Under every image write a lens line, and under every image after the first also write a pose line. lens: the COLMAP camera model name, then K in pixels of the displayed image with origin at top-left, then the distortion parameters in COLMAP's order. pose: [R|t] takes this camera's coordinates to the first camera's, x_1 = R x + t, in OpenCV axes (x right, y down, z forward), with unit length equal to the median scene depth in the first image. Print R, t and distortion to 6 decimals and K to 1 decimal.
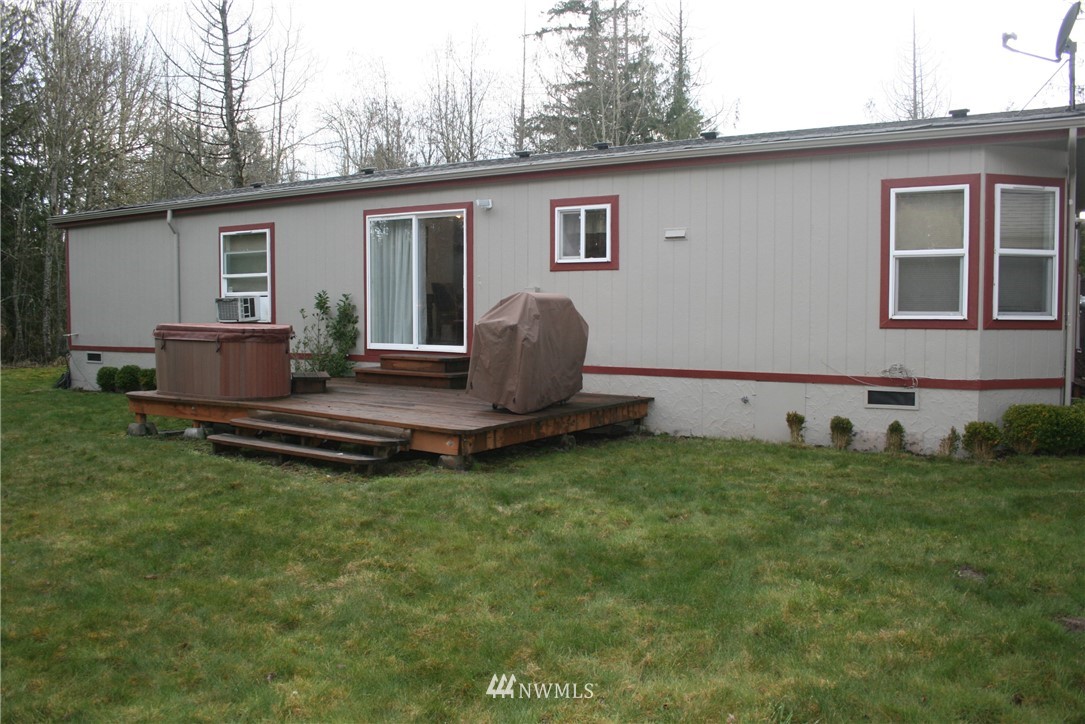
lens RADIAL K [[902.1, 0, 537.6], [0, 902.1, 361.8], [0, 0, 1]] dist [-0.154440, 0.127566]
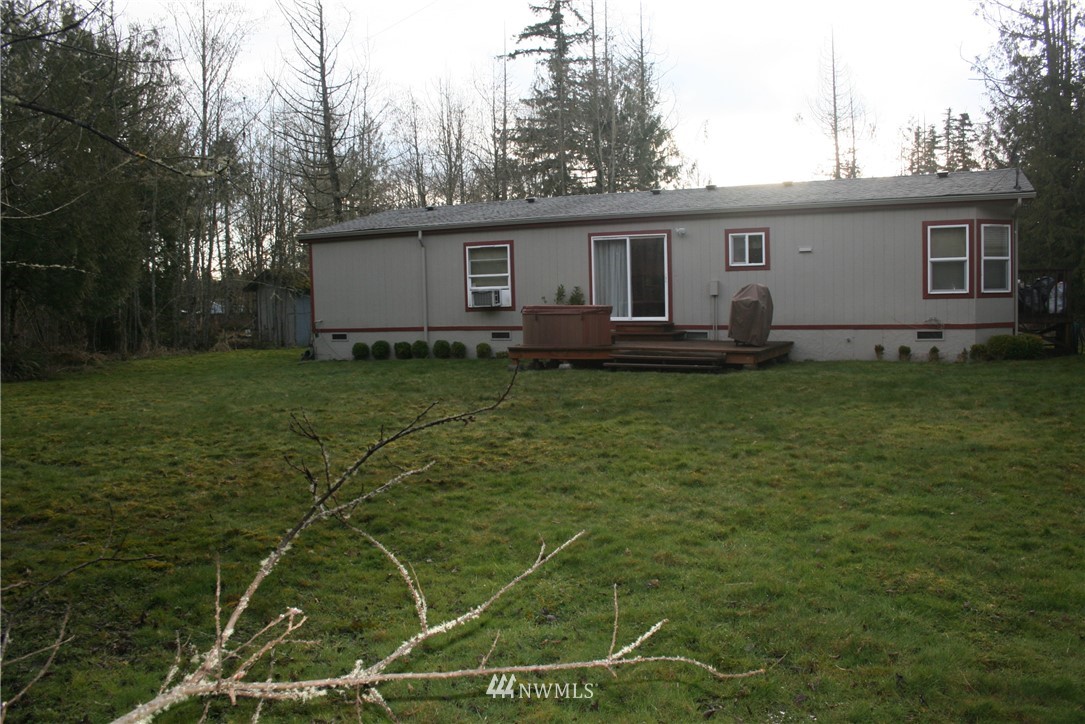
lens RADIAL K [[902.1, 0, 538.4], [0, 902.1, 362.6], [0, 0, 1]] dist [-0.154440, 0.127566]
pose [[0.992106, -0.033463, 0.120859, -0.557315], [0.031980, 0.999388, 0.014189, 0.038418], [-0.121260, -0.010212, 0.992568, -0.654803]]
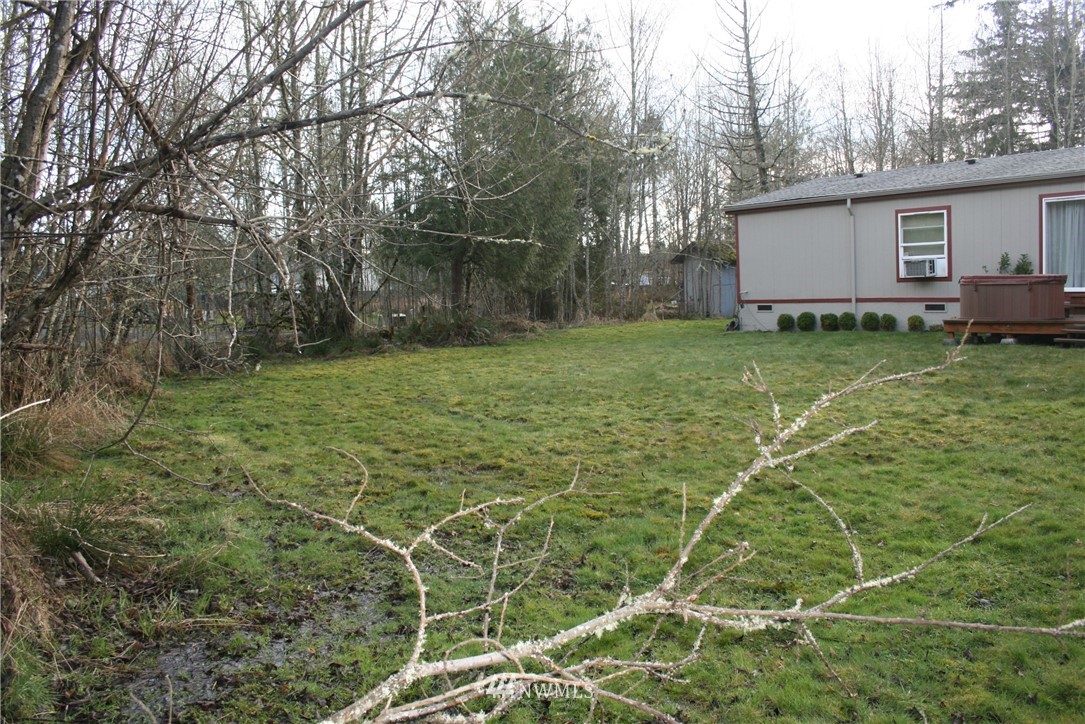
lens RADIAL K [[902.1, 0, 540.0], [0, 902.1, 363.0], [0, 0, 1]] dist [-0.154440, 0.127566]
pose [[0.942188, -0.009090, -0.334962, -0.560477], [0.021607, 0.999200, 0.033661, 0.040160], [0.334388, -0.038953, 0.941630, -0.665602]]
